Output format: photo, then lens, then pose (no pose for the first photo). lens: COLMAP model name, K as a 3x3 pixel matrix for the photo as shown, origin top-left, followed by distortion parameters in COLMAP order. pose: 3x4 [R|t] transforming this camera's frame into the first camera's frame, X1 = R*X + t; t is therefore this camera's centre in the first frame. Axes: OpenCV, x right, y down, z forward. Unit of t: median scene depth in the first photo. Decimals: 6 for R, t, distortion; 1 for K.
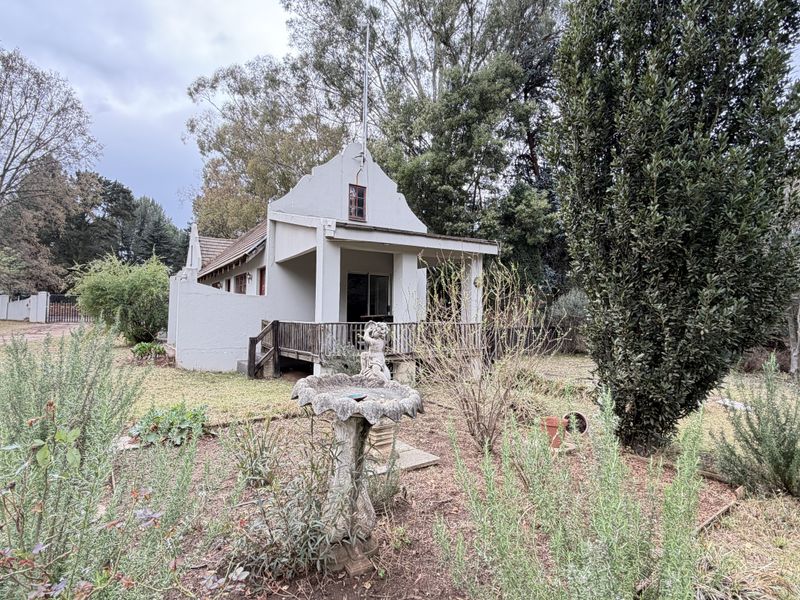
lens RADIAL K [[424.4, 0, 401.1], [0, 424.4, 300.0], [0, 0, 1]] dist [-0.002949, 0.000496]
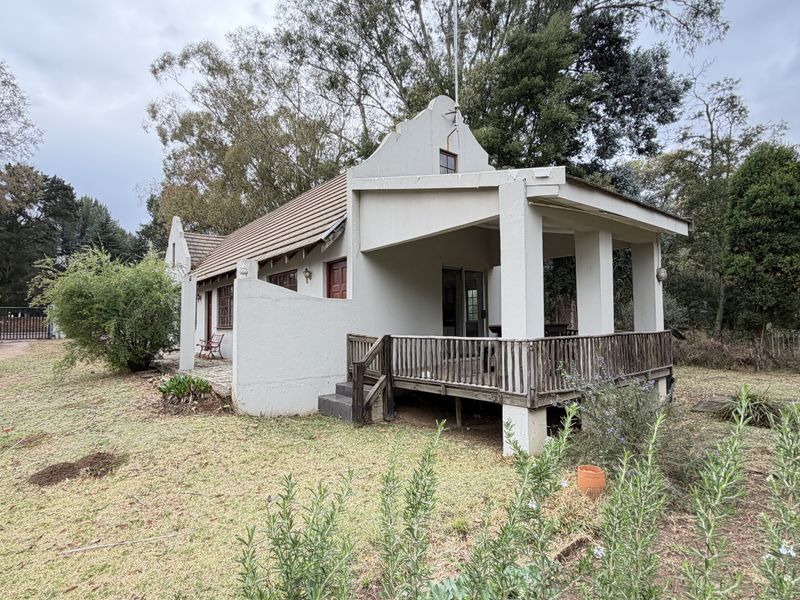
lens RADIAL K [[424.4, 0, 398.9], [0, 424.4, 298.9], [0, 0, 1]] dist [-0.002949, 0.000496]
pose [[0.994322, -0.019403, 0.104626, -0.102701], [0.021032, 0.999674, -0.014488, 0.000249], [-0.104310, 0.016607, 0.994406, 0.098520]]
